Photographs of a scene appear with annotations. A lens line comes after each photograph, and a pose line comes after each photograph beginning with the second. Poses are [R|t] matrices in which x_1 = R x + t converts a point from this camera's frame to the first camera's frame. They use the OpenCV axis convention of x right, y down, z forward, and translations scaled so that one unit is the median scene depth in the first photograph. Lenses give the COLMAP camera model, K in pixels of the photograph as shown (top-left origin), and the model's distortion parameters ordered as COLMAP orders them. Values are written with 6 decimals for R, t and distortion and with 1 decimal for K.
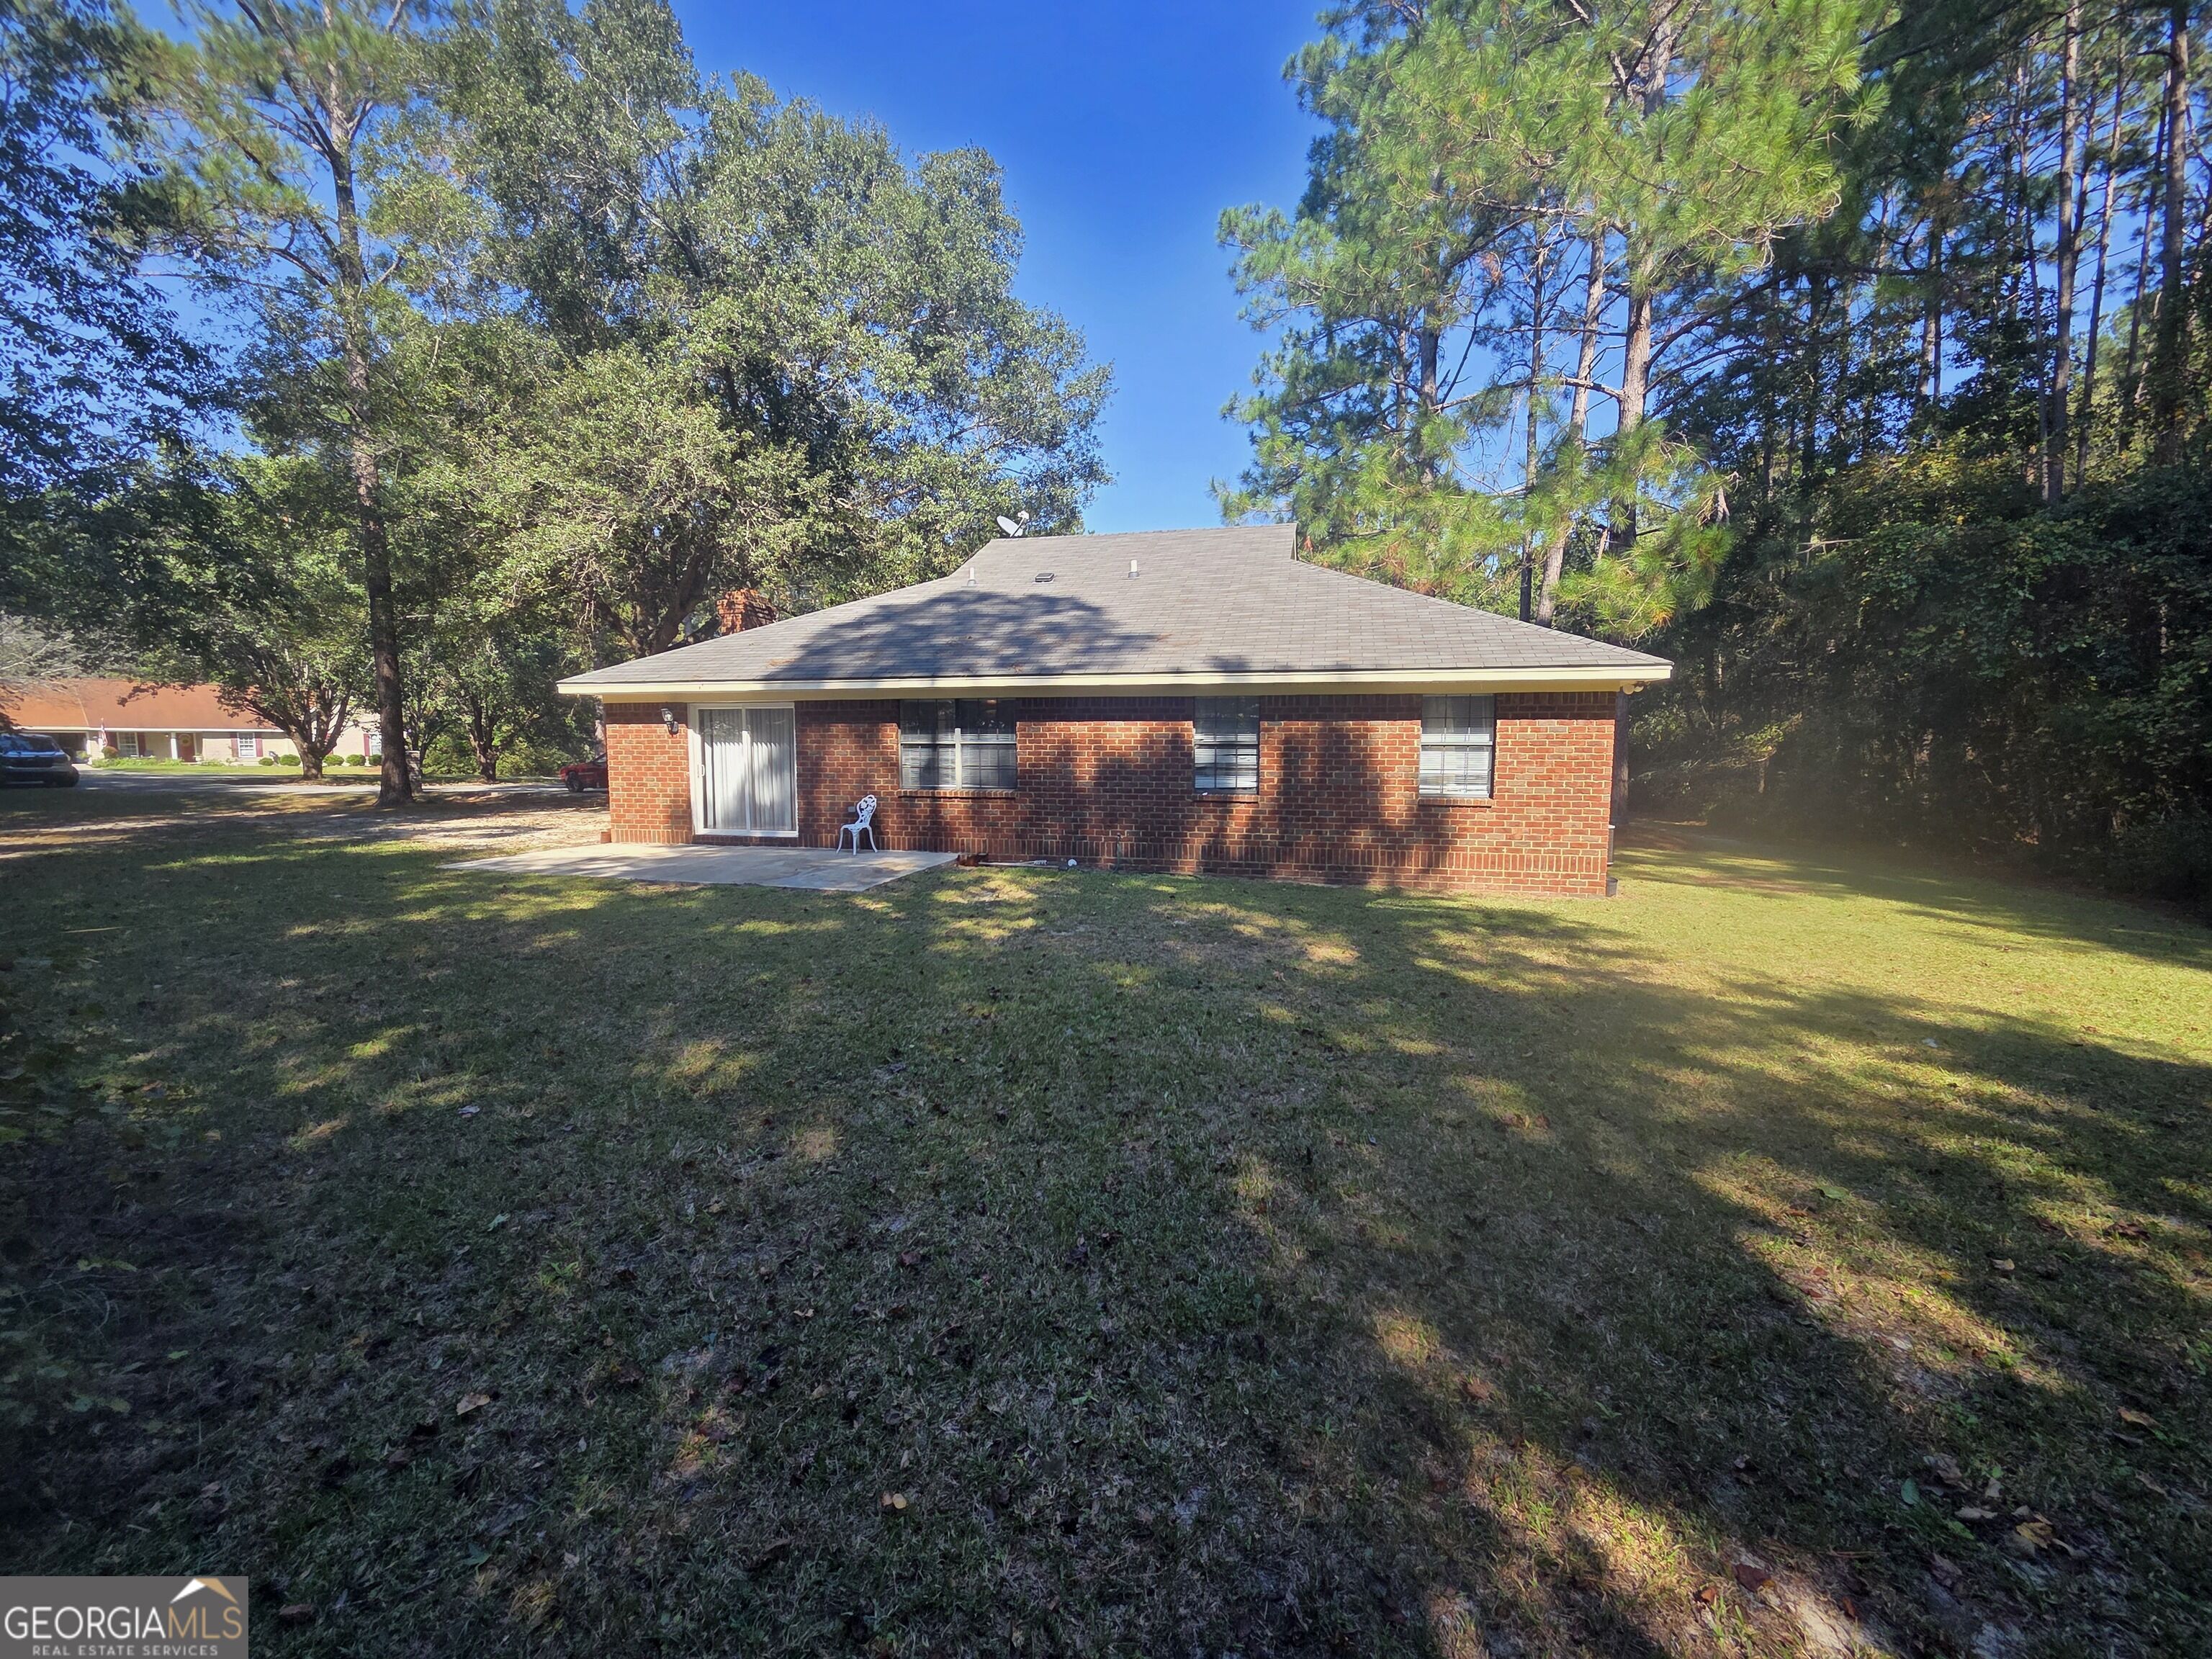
lens RADIAL K [[901.9, 0, 1112.1], [0, 901.9, 831.3], [0, 0, 1]] dist [0.001304, -0.000710]
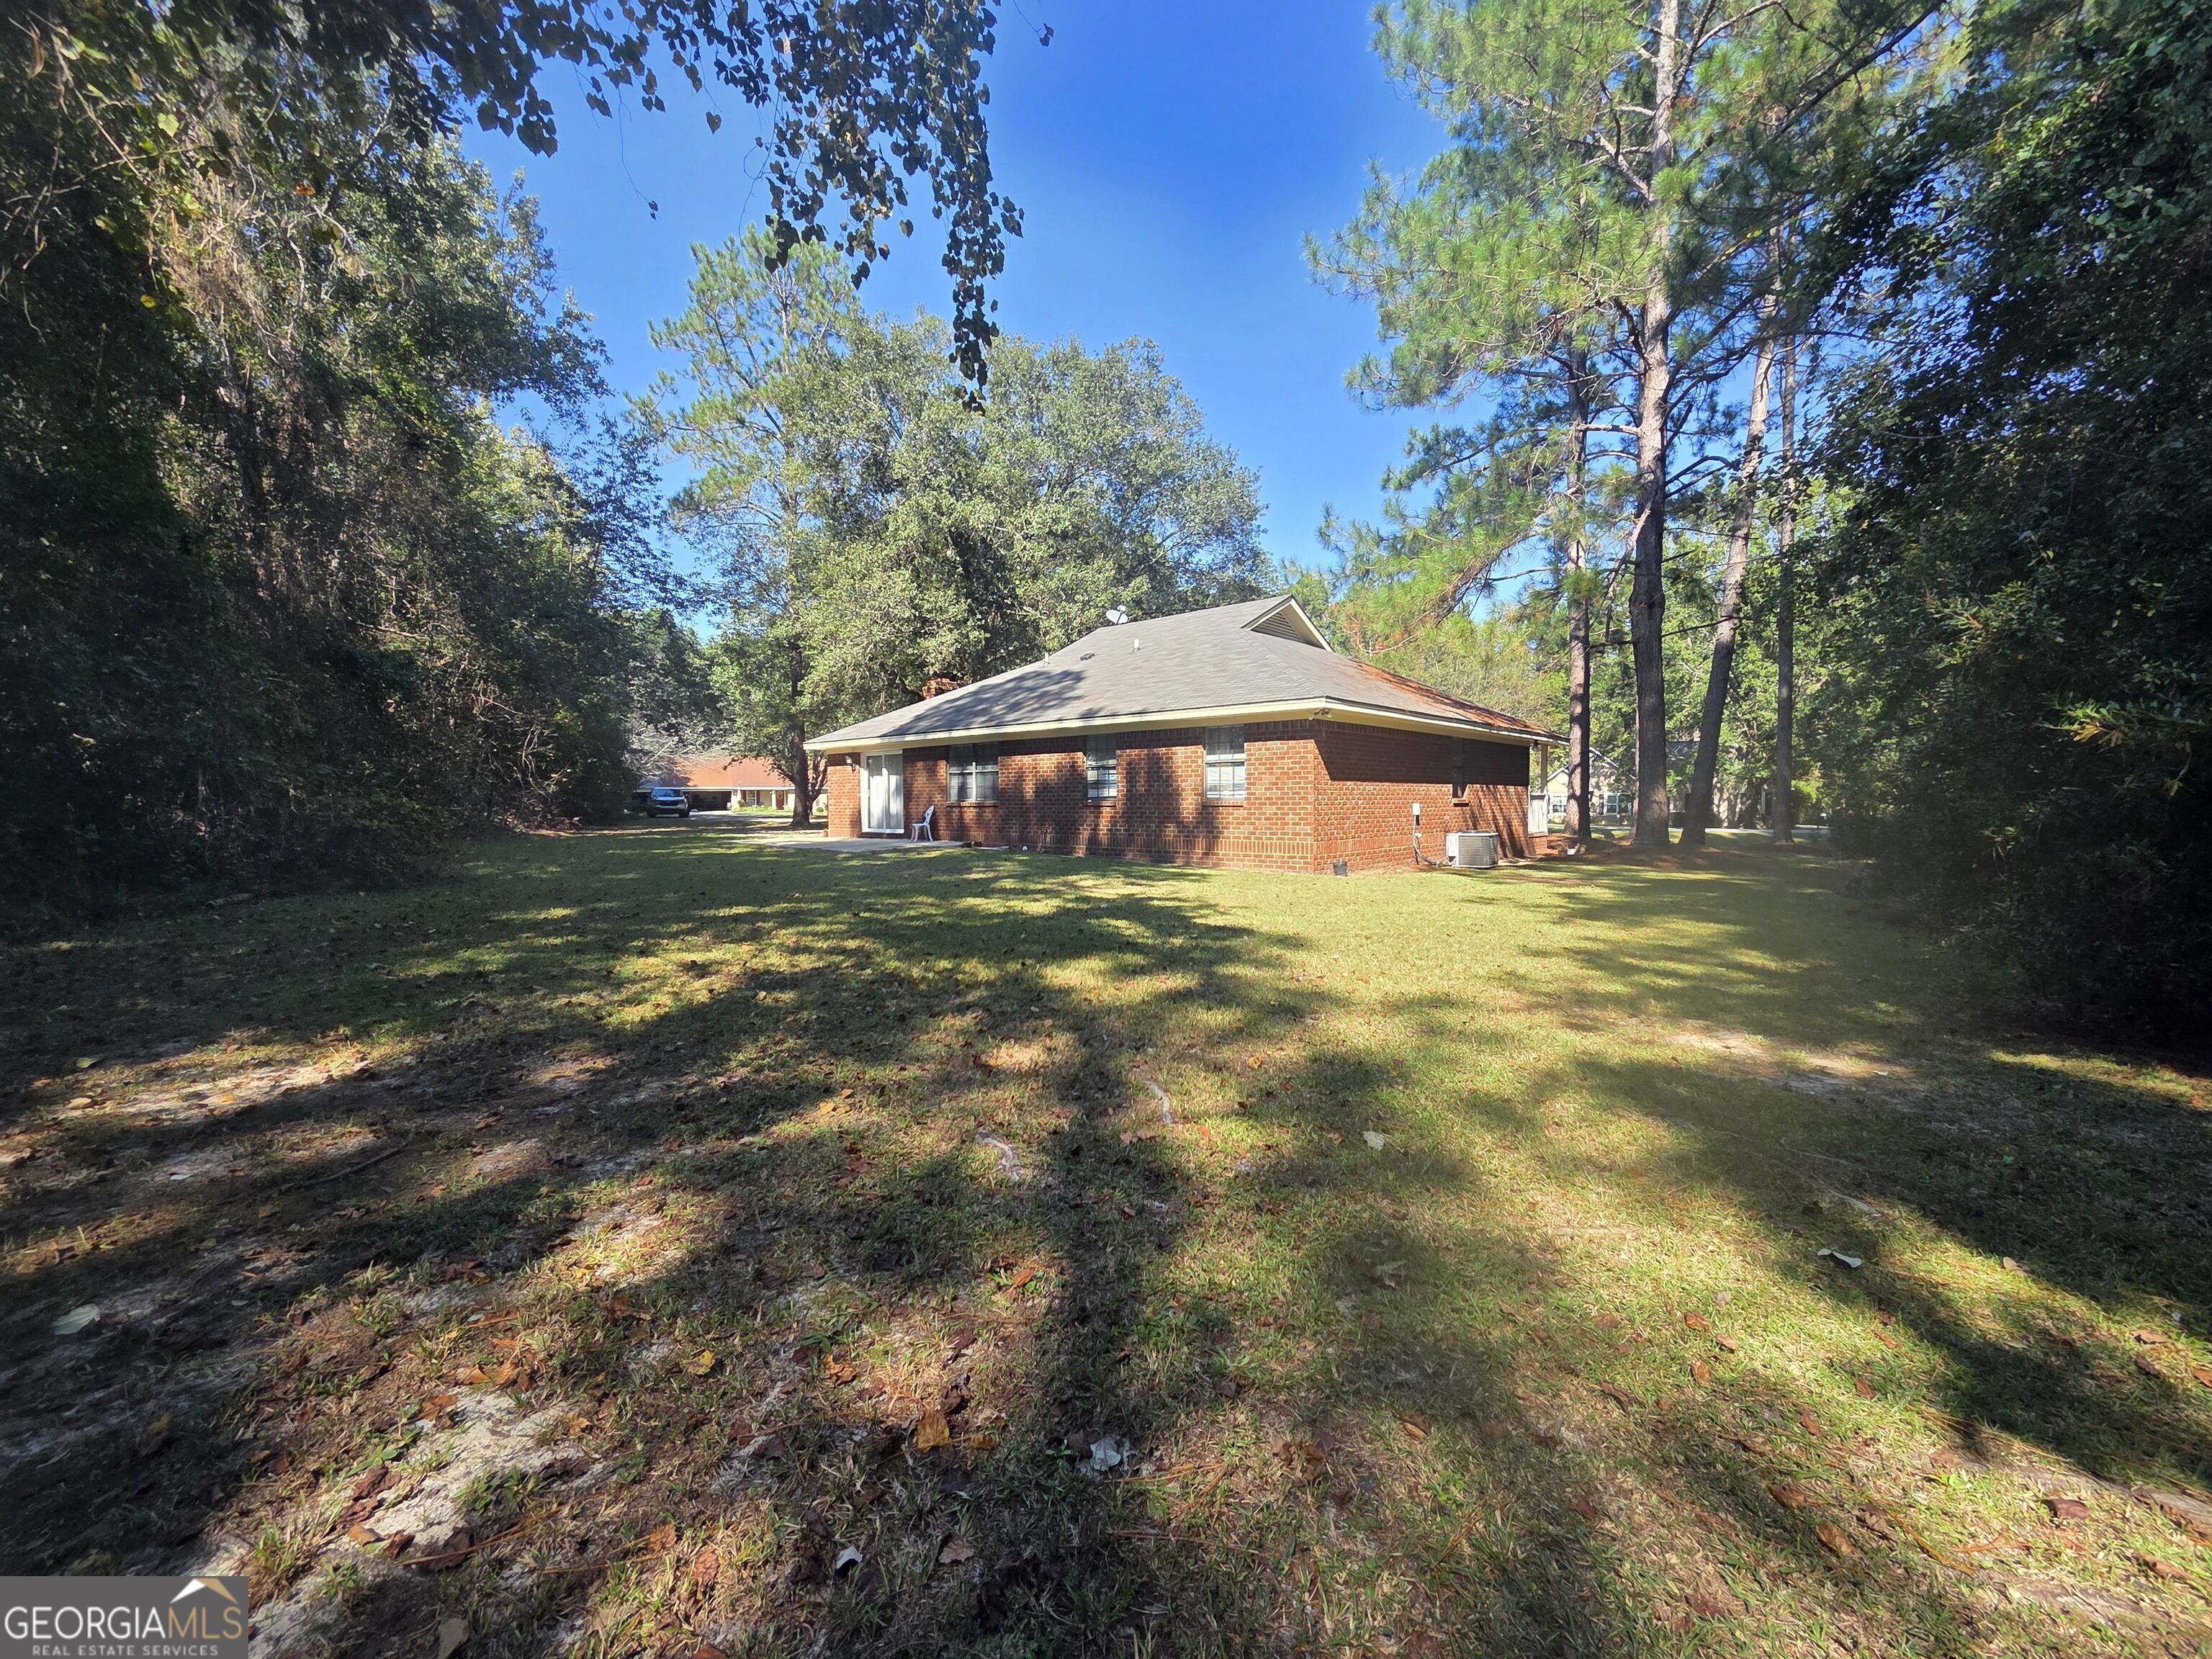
lens RADIAL K [[901.9, 0, 1095.6], [0, 901.9, 814.8], [0, 0, 1]] dist [0.001304, -0.000710]
pose [[0.877116, -0.000609, -0.480279, 0.753763], [-0.036606, 0.997006, -0.068116, 0.073612], [0.478882, 0.077326, 0.874467, -0.250791]]
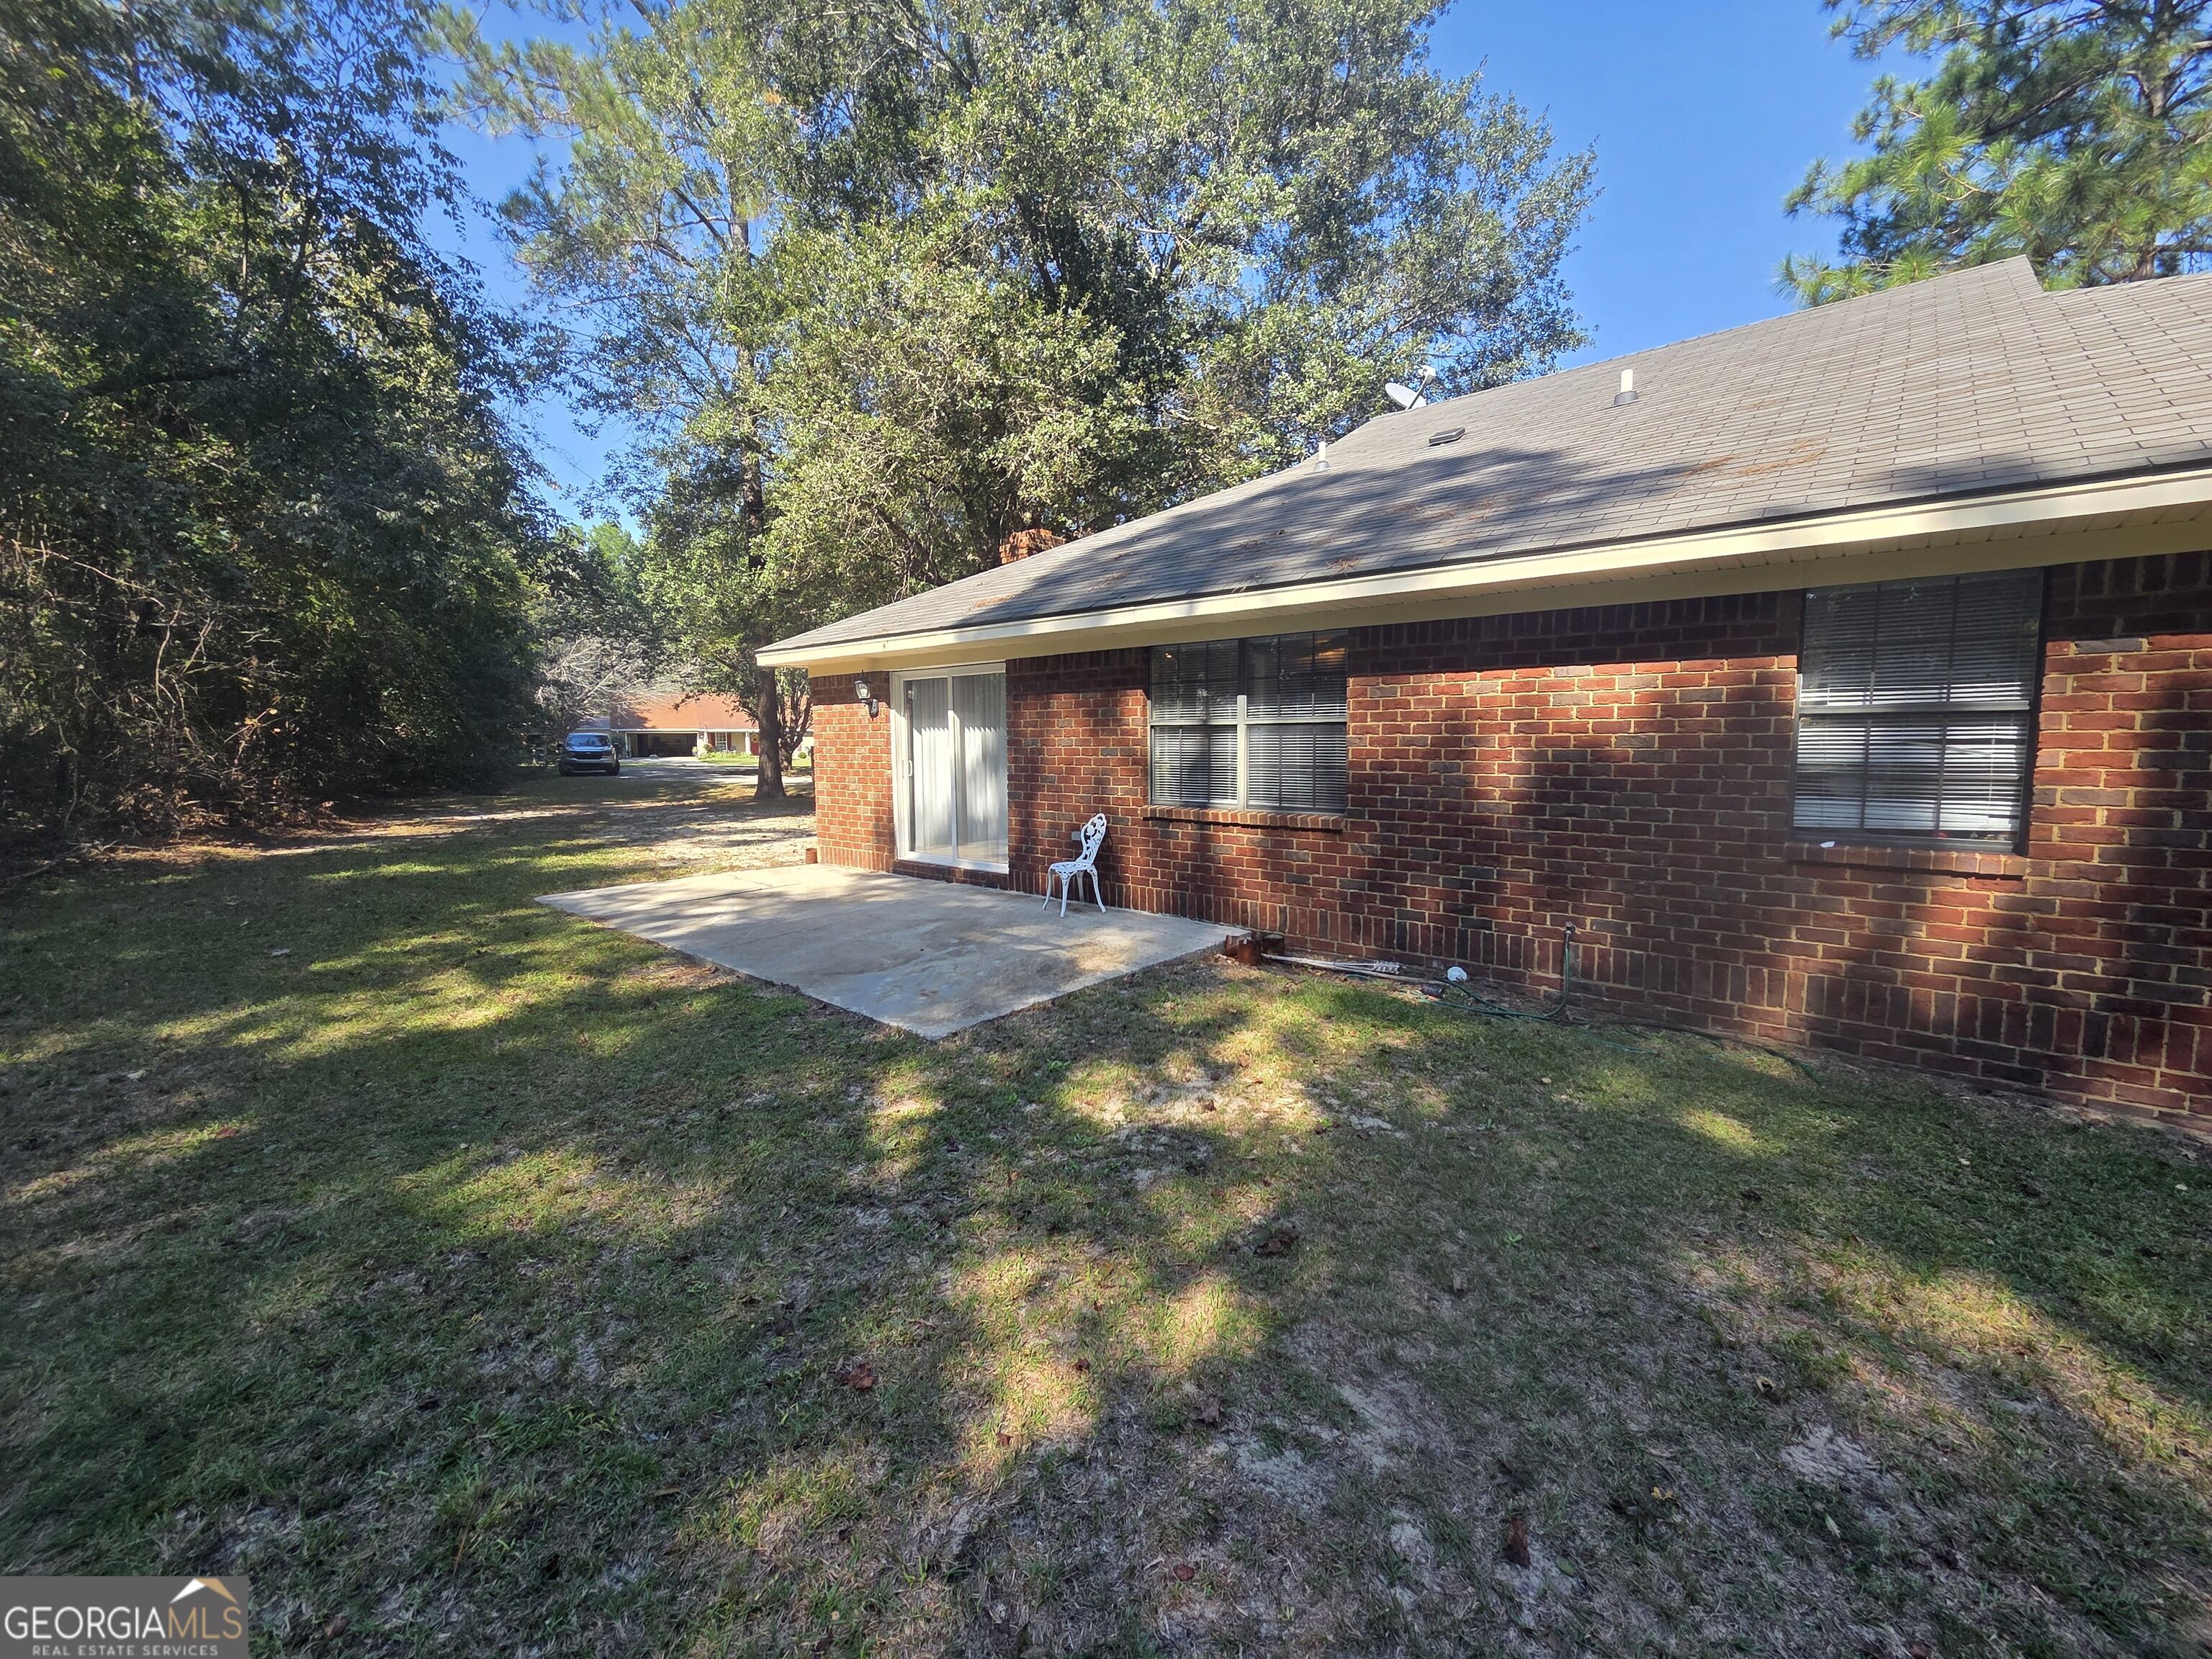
lens RADIAL K [[901.9, 0, 1109.6], [0, 901.9, 826.1], [0, 0, 1]] dist [0.001304, -0.000710]
pose [[0.891005, 0.037988, -0.452401, 0.002502], [-0.037913, 0.999238, 0.009237, -0.038126], [0.452407, 0.008921, 0.891767, 0.484151]]
